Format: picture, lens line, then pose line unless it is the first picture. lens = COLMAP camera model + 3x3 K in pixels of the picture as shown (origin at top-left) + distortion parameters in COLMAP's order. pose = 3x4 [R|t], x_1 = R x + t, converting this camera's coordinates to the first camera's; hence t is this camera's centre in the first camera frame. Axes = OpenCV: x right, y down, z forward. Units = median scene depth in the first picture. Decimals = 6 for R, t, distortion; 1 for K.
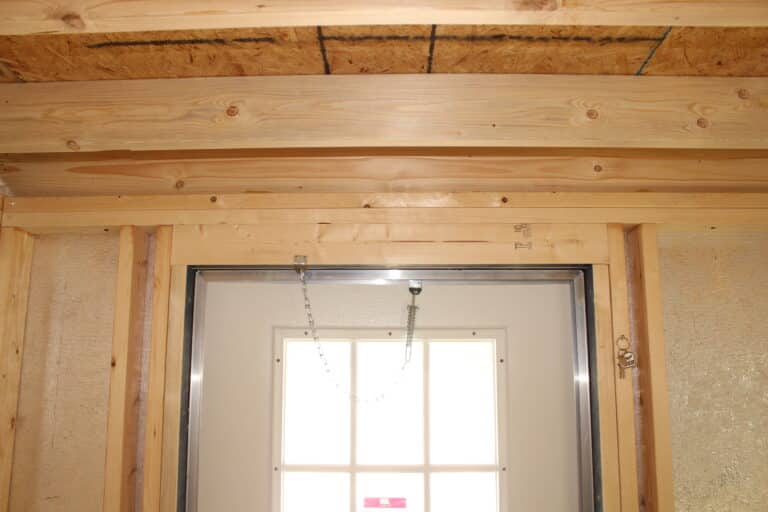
lens RADIAL K [[656.0, 0, 381.0], [0, 656.0, 269.8], [0, 0, 1]] dist [-0.156458, 0.155895]
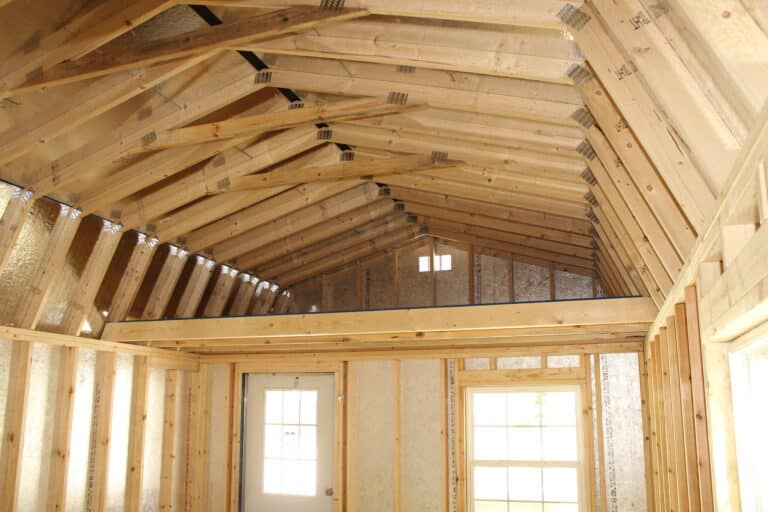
lens RADIAL K [[650.3, 0, 382.0], [0, 650.3, 298.2], [0, 0, 1]] dist [-0.223766, 0.718085]
pose [[0.947866, -0.053684, -0.314114, 1.776700], [0.057454, 0.998344, 0.002749, -0.425960], [0.313447, -0.020653, 0.949381, -2.467347]]
